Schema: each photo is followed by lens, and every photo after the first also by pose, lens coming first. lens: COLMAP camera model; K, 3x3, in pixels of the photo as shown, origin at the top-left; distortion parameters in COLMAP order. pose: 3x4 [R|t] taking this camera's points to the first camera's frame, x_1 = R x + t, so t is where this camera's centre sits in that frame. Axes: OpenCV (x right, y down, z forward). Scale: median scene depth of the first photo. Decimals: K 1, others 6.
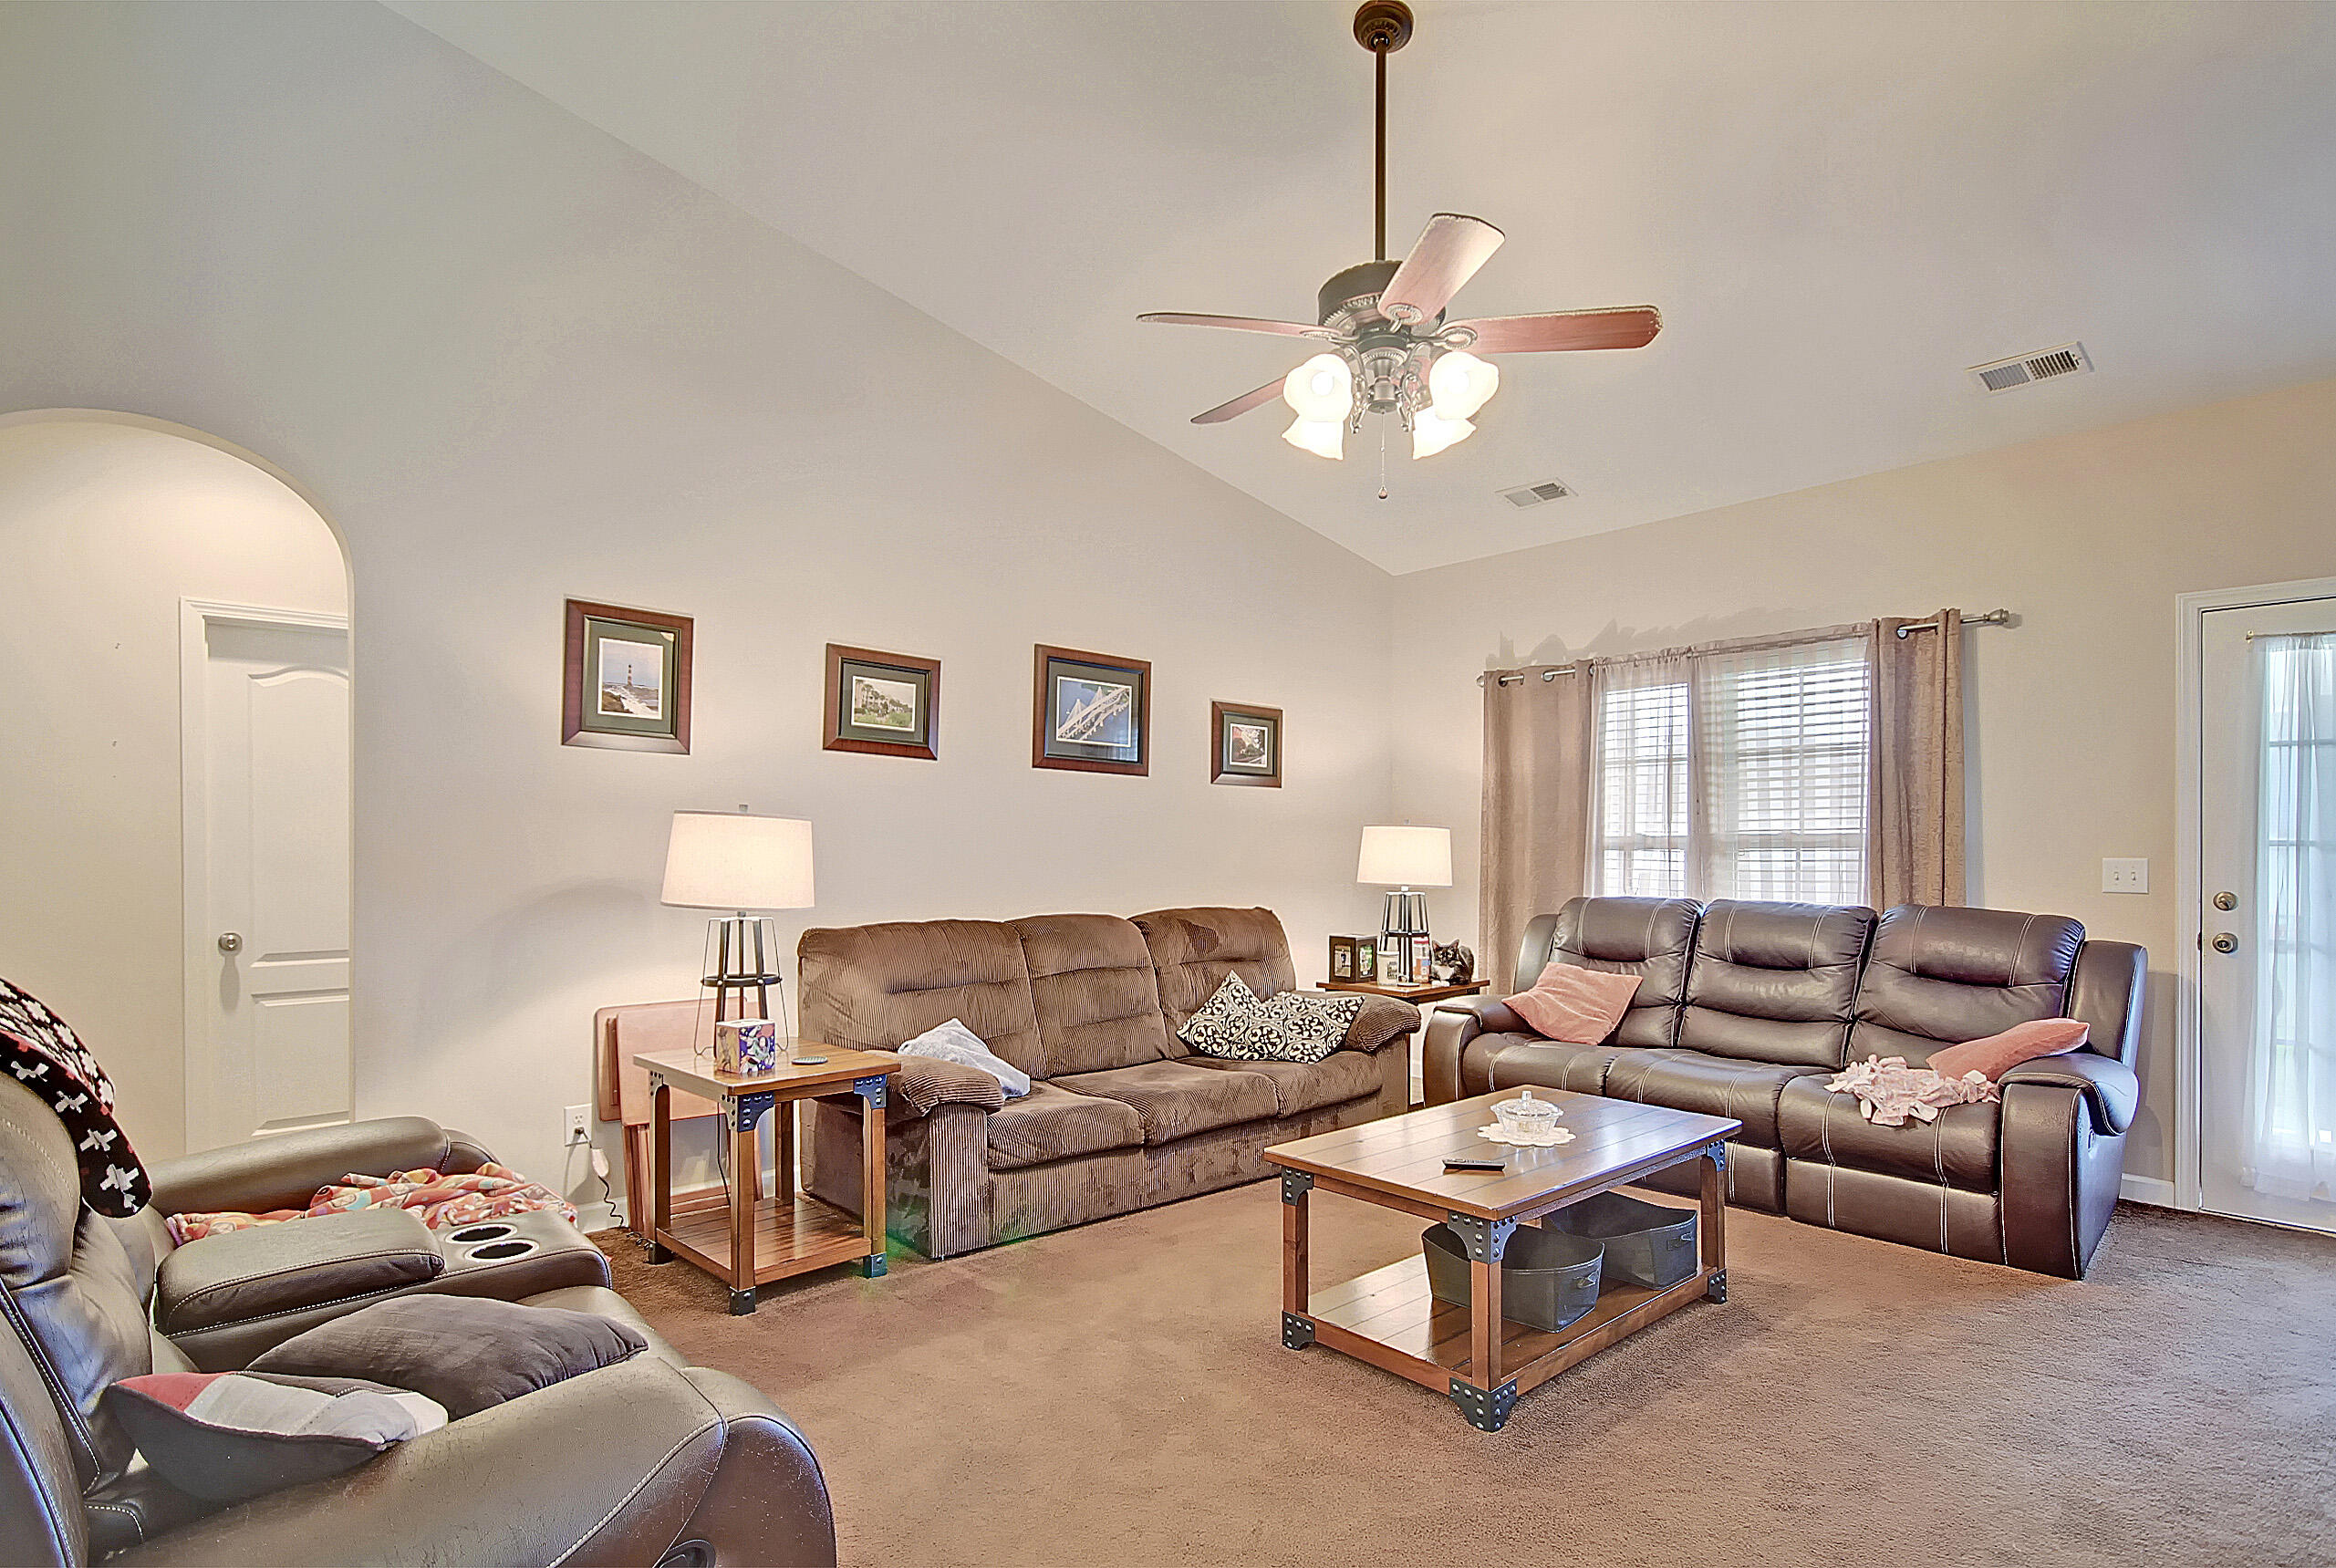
lens RADIAL K [[1208.6, 0, 1160.9], [0, 1208.6, 848.1], [0, 0, 1]] dist [0.002026, 0.000133]
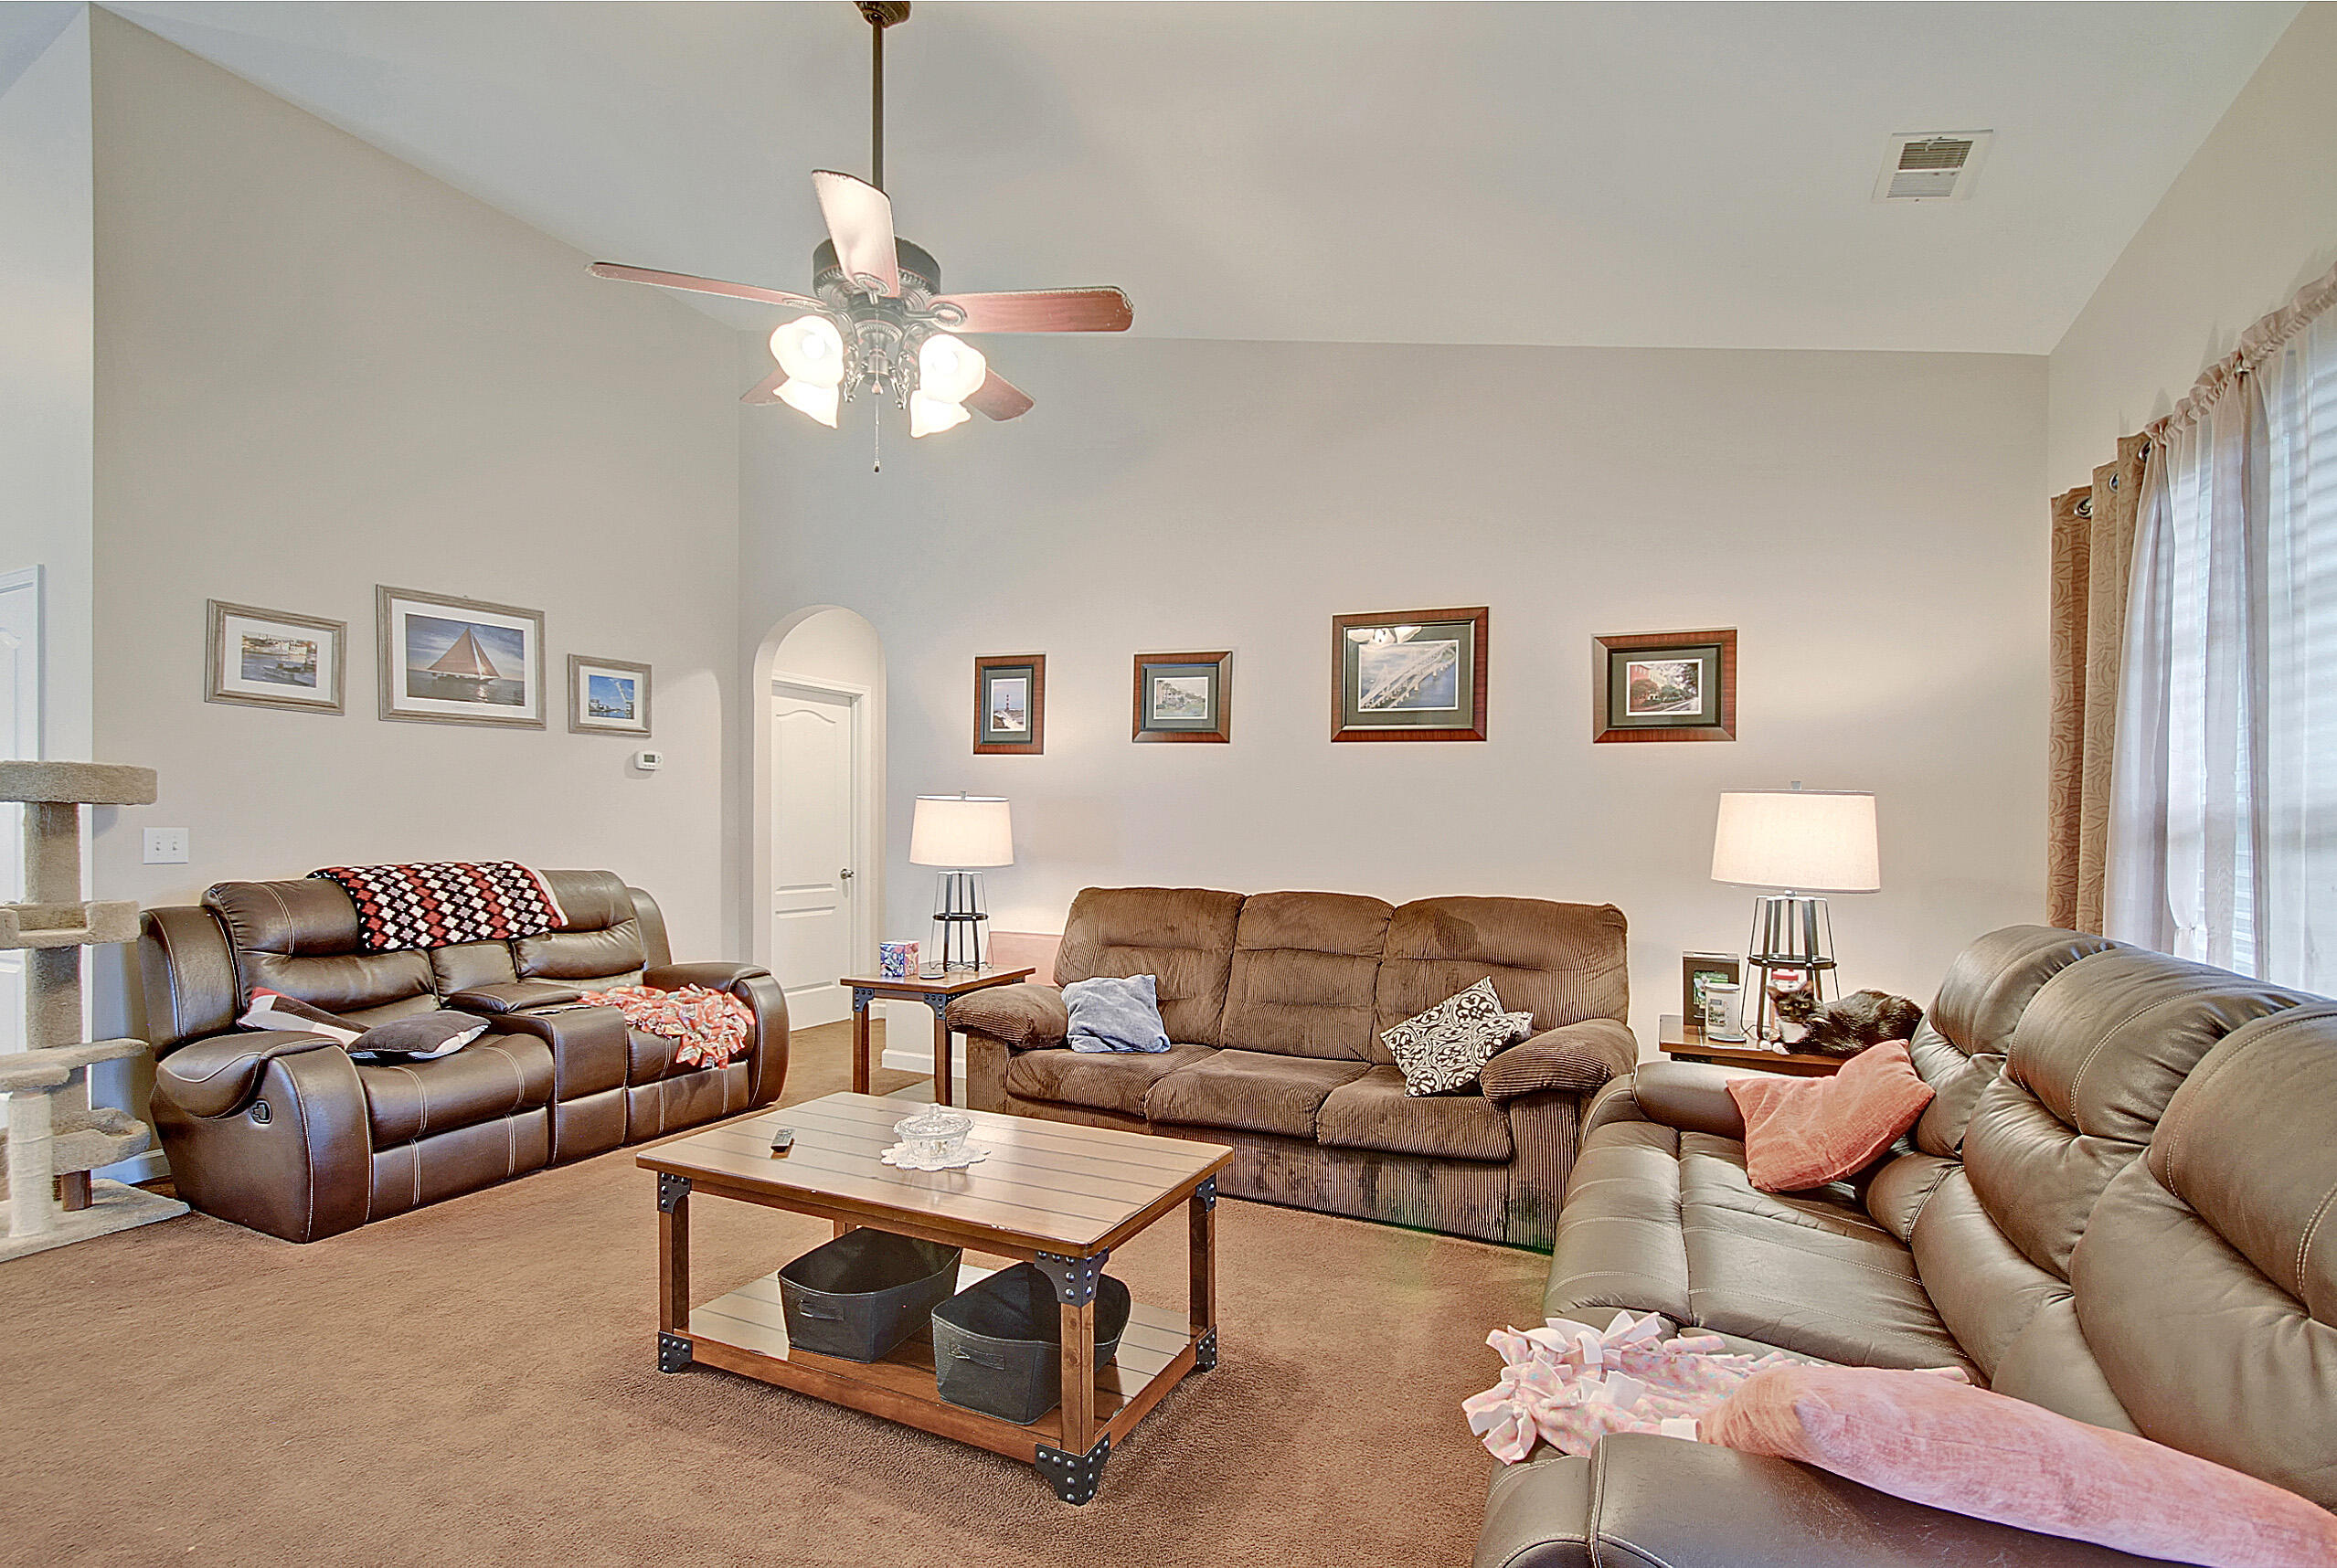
lens RADIAL K [[1106.6, 0, 1173.6], [0, 1106.6, 831.8], [0, 0, 1]] dist [-0.000700, 0.000090]
pose [[0.381845, 0.011752, -0.924151, 0.646389], [-0.003861, 0.999931, 0.011120, -0.003066], [0.924218, -0.000678, 0.381864, 0.512213]]
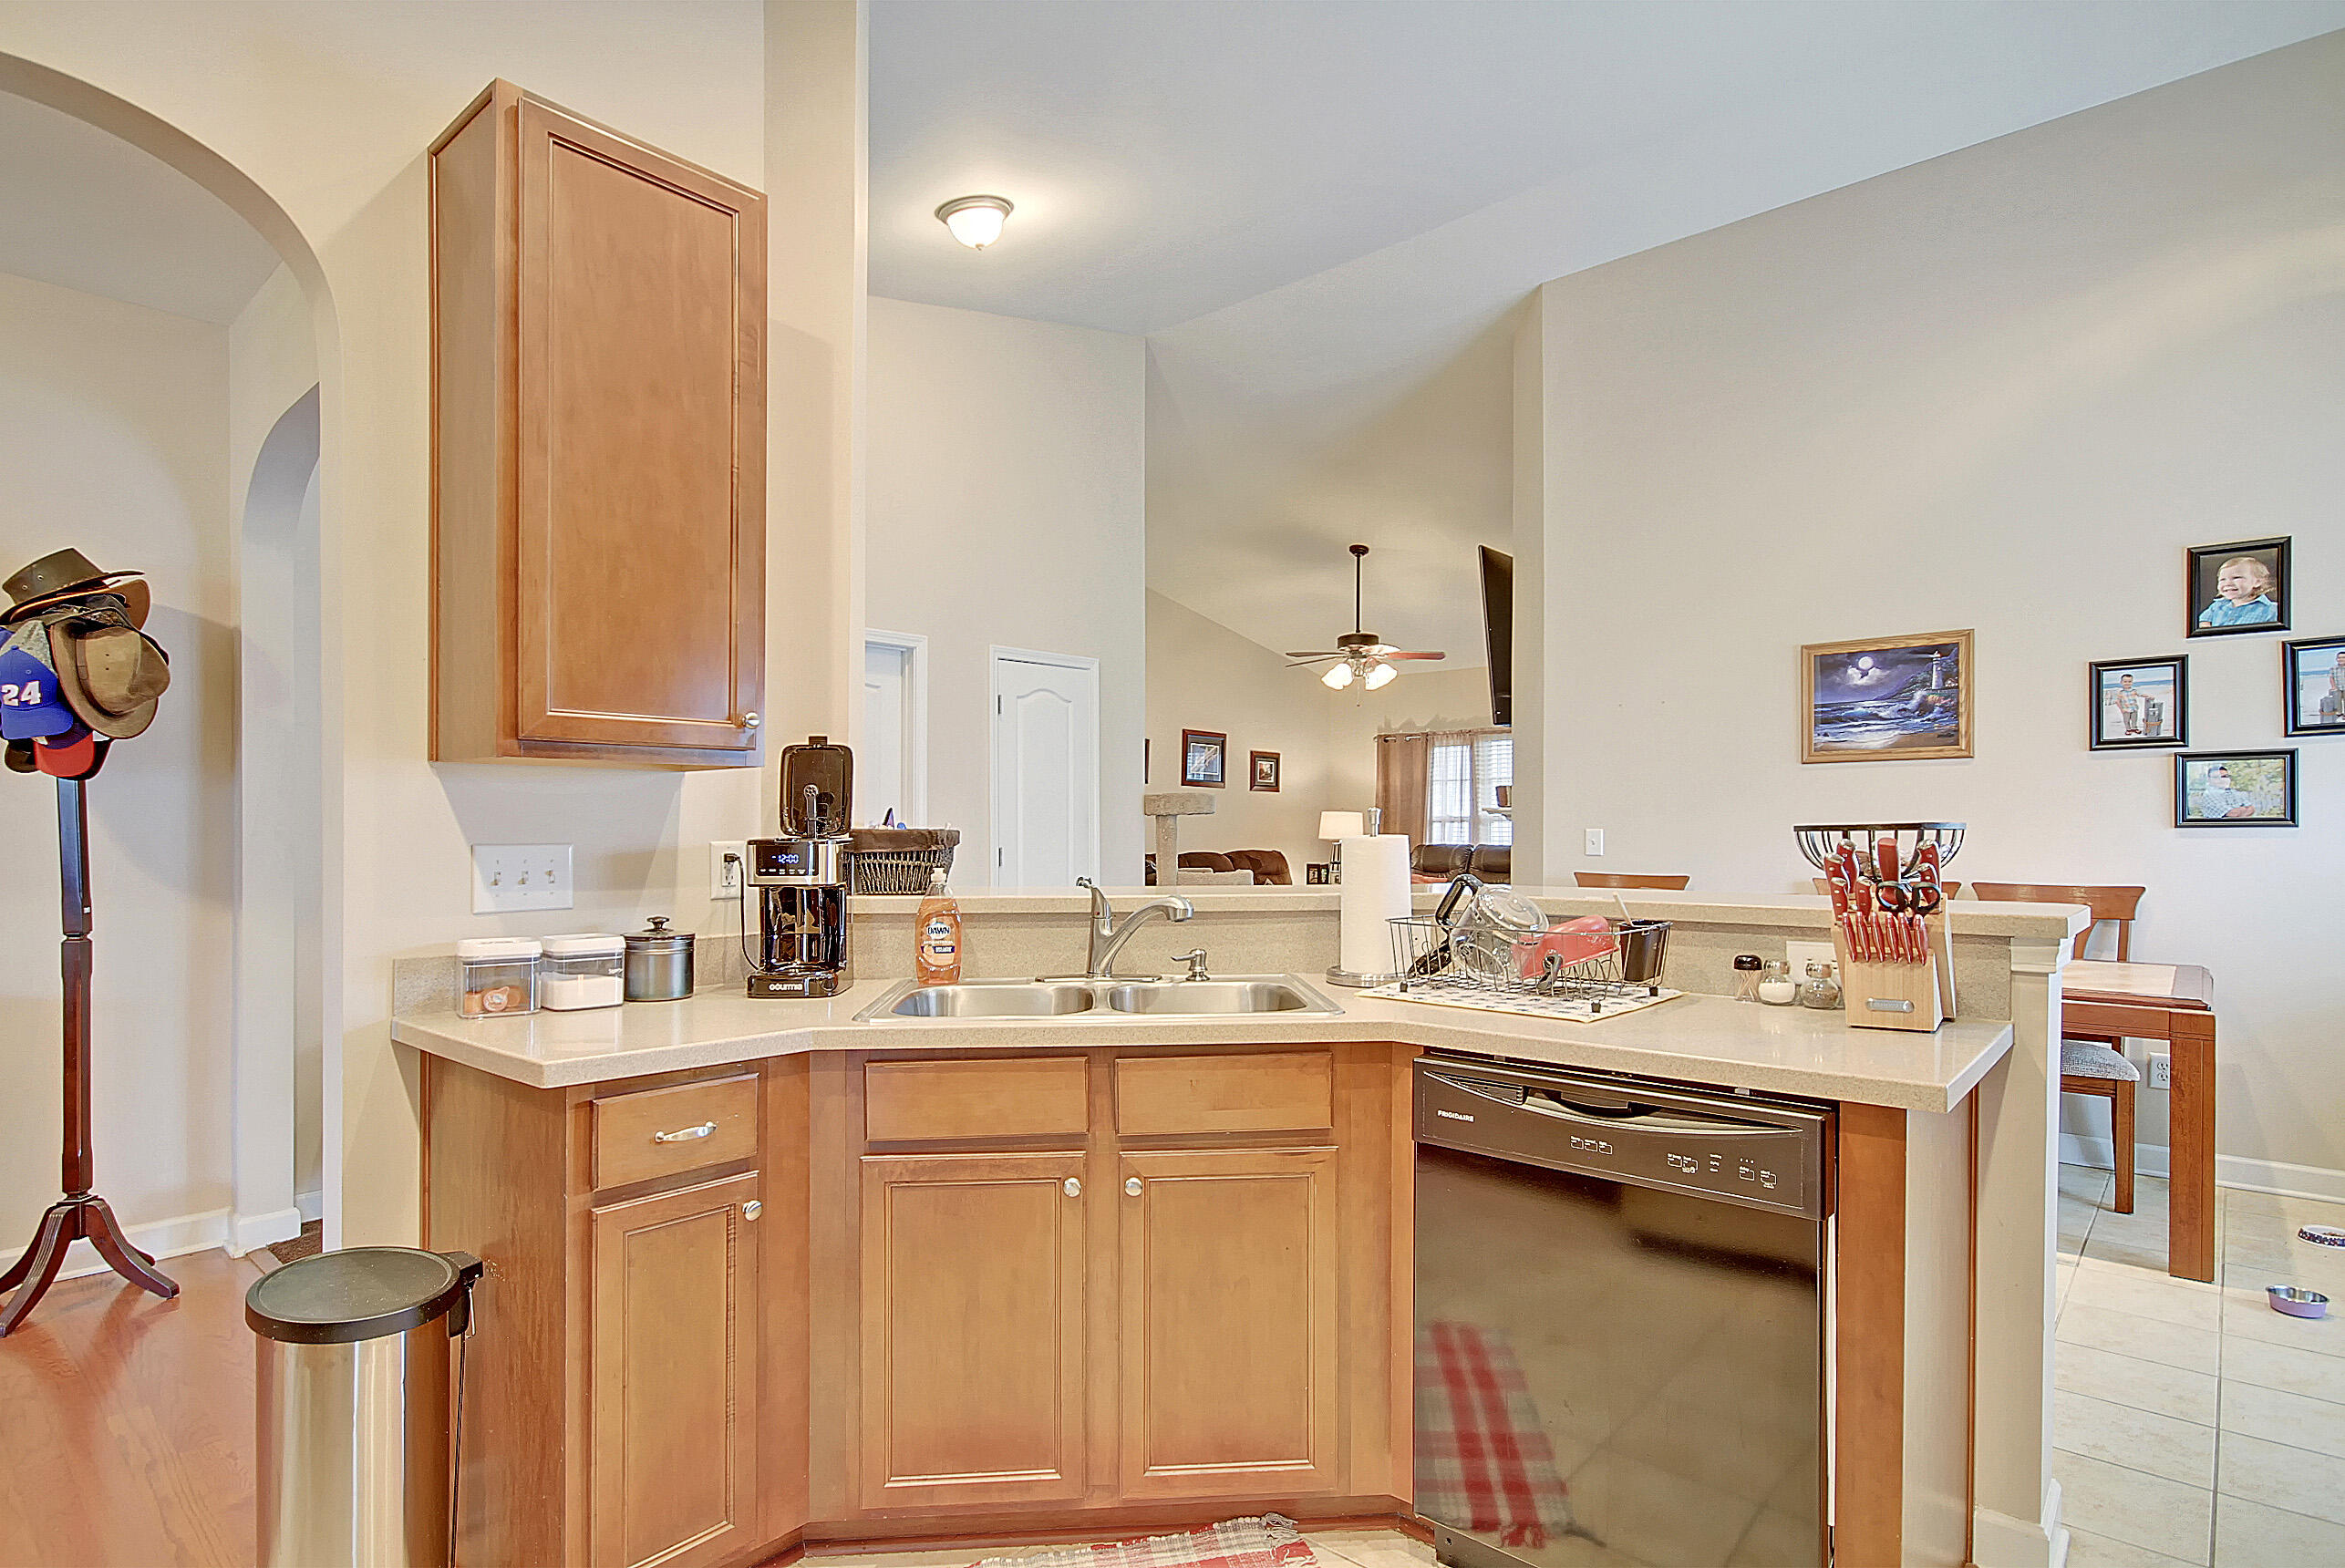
lens RADIAL K [[1213.2, 0, 1165.4], [0, 1213.2, 848.4], [0, 0, 1]] dist [0.002026, 0.000133]
pose [[0.992122, -0.004236, 0.125205, -0.391235], [0.000269, 0.999498, 0.031691, -0.022233], [-0.125276, -0.031407, 0.991625, -1.127457]]
